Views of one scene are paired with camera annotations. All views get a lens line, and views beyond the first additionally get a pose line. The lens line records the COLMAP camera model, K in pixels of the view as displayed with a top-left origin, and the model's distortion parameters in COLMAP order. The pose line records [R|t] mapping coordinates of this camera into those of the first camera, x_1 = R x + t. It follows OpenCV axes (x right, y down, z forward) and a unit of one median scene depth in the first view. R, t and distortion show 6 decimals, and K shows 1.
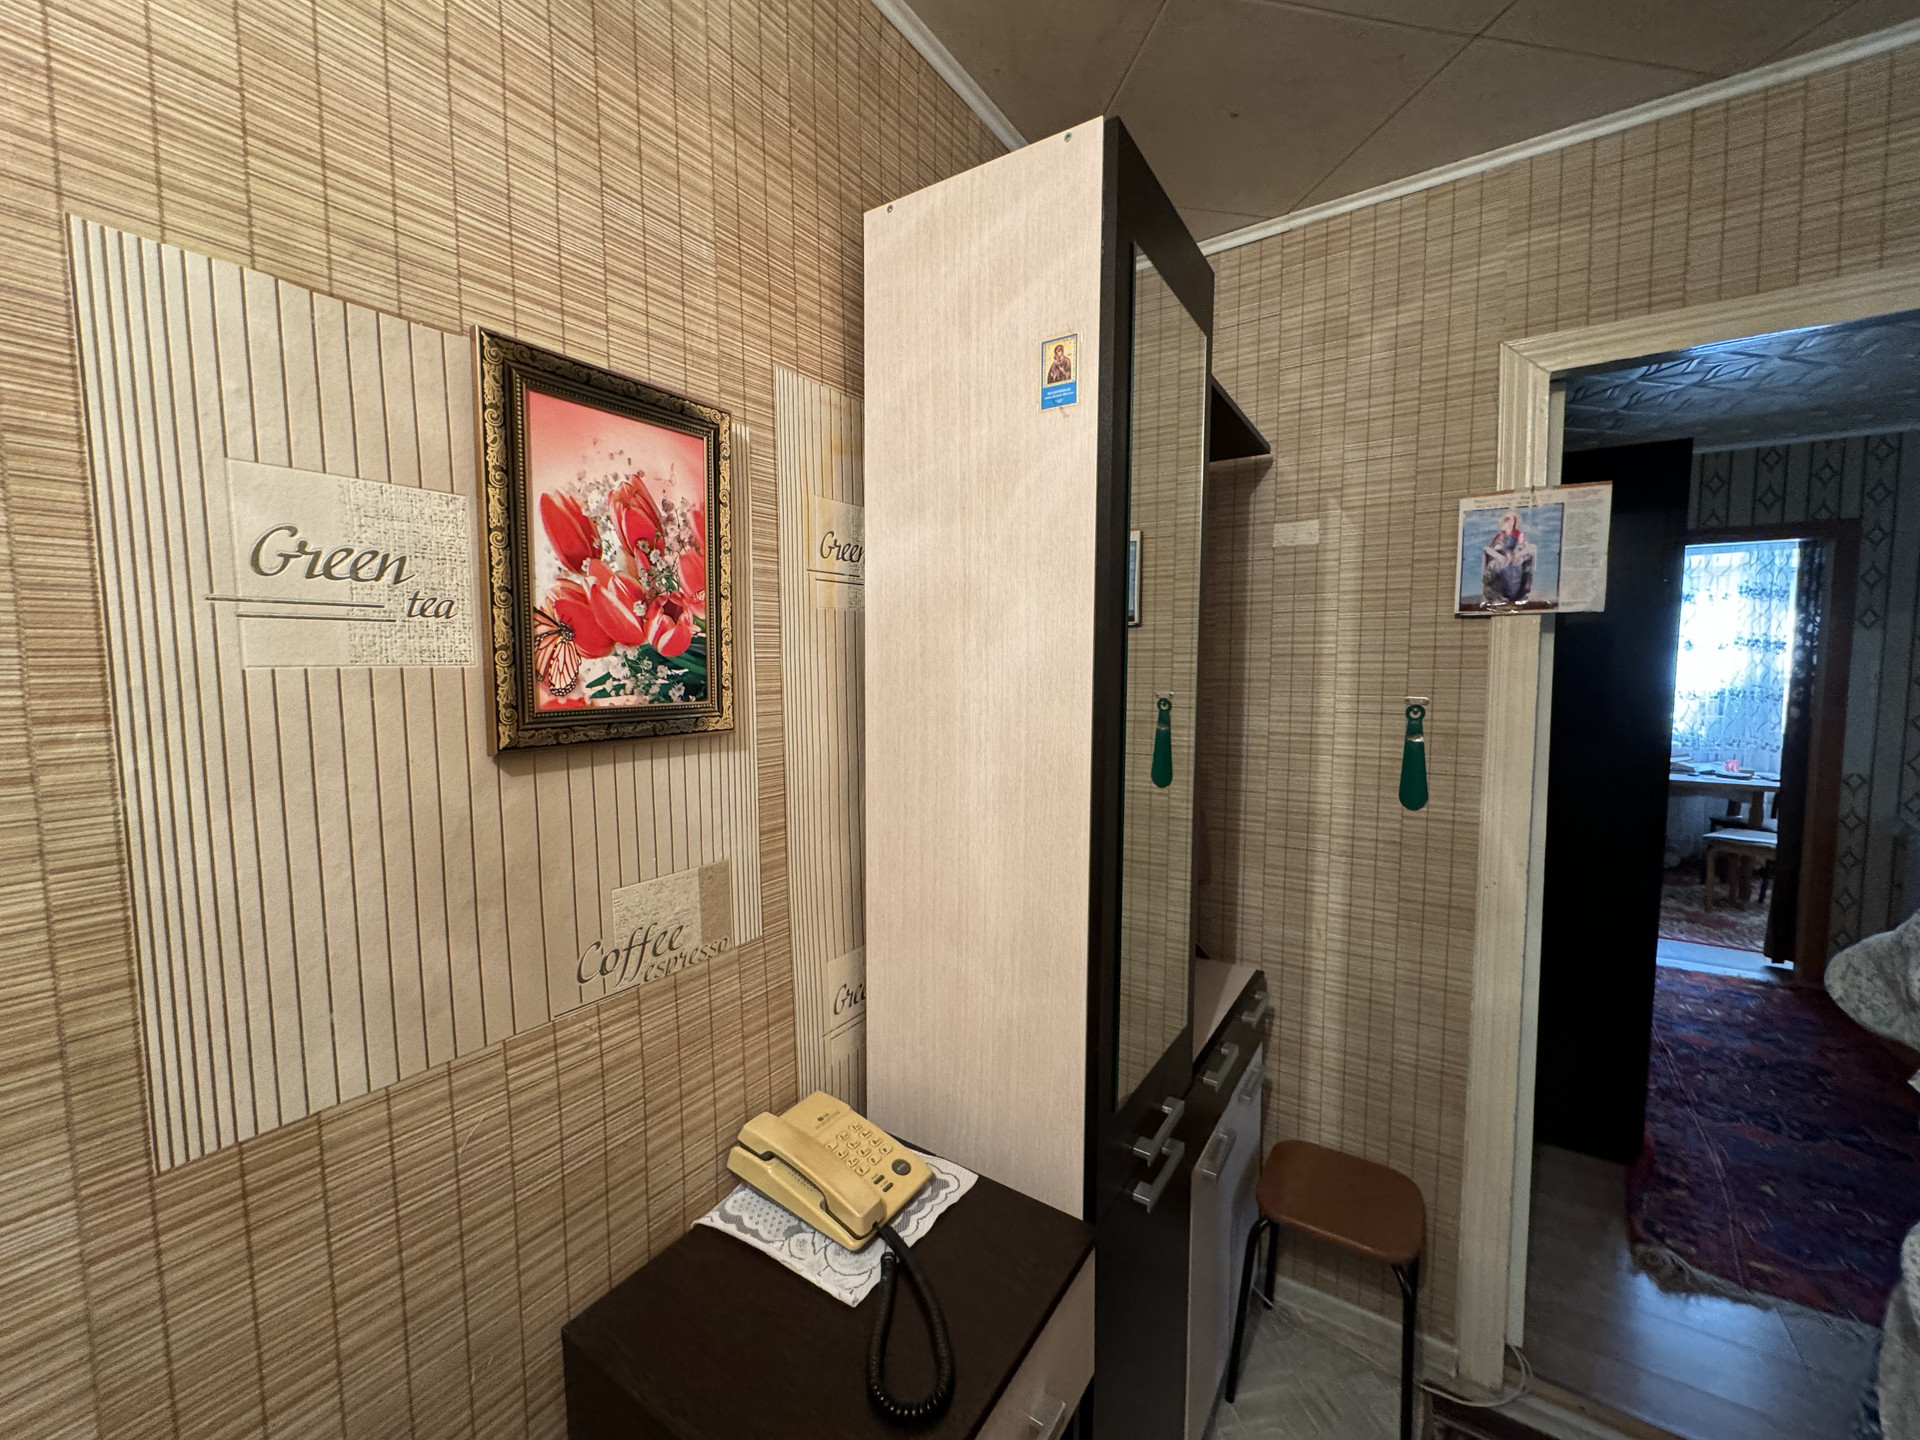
lens RADIAL K [[766.6, 0, 961.2], [0, 766.6, 719.2], [0, 0, 1]] dist [-0.000643, 0.000856]
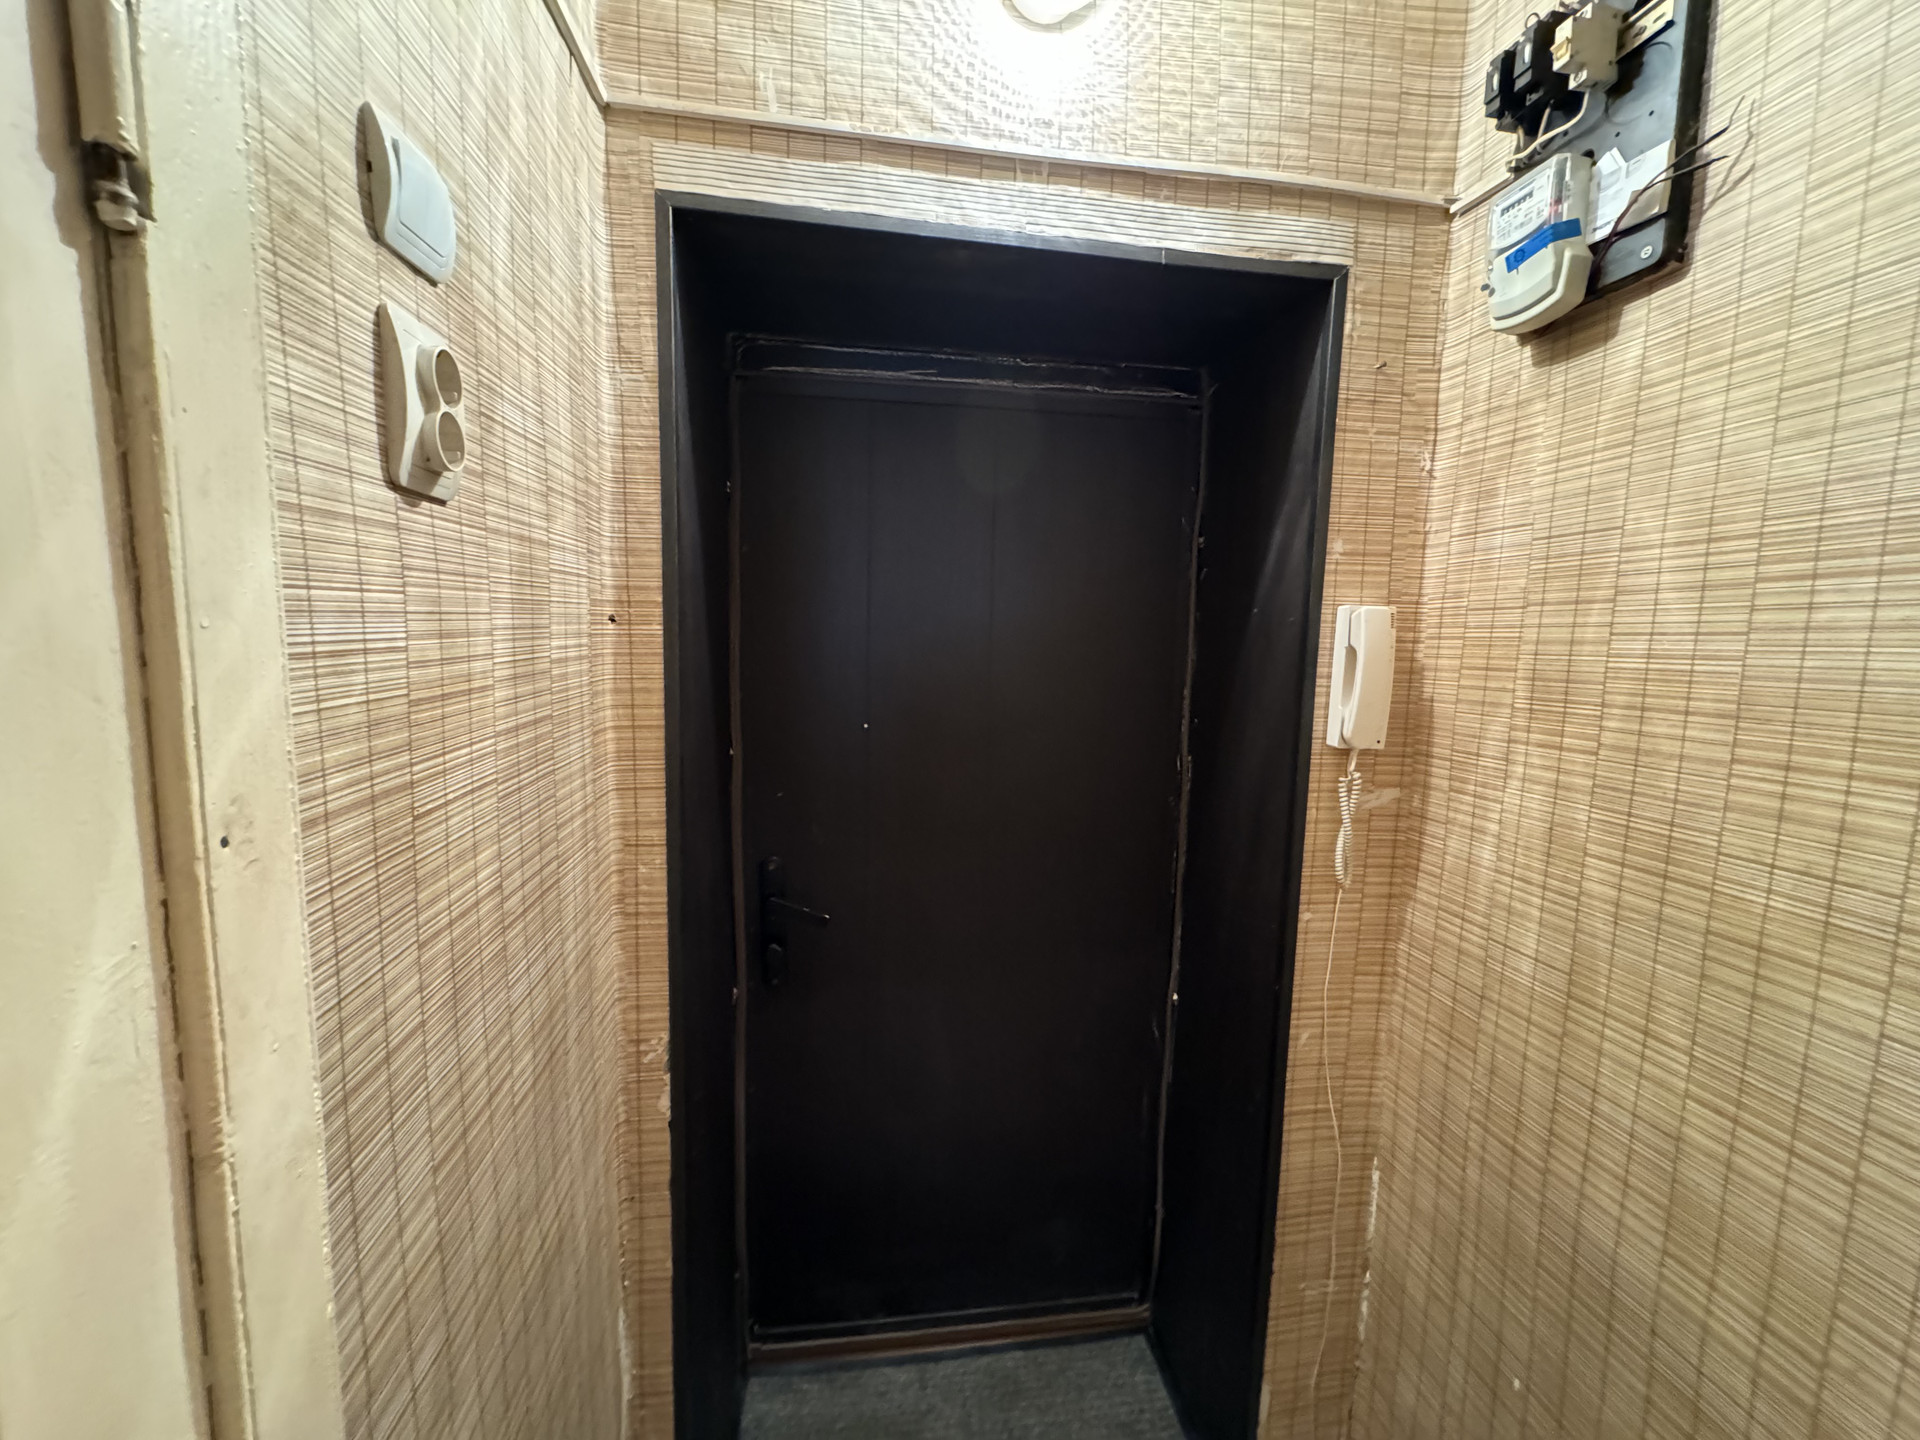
lens RADIAL K [[766.6, 0, 955.8], [0, 766.6, 721.2], [0, 0, 1]] dist [-0.000643, 0.000856]
pose [[-0.734059, 0.059774, -0.676449, 0.885643], [-0.077972, 0.982112, 0.171397, -1.164556], [0.674594, 0.178560, -0.716268, 0.898116]]
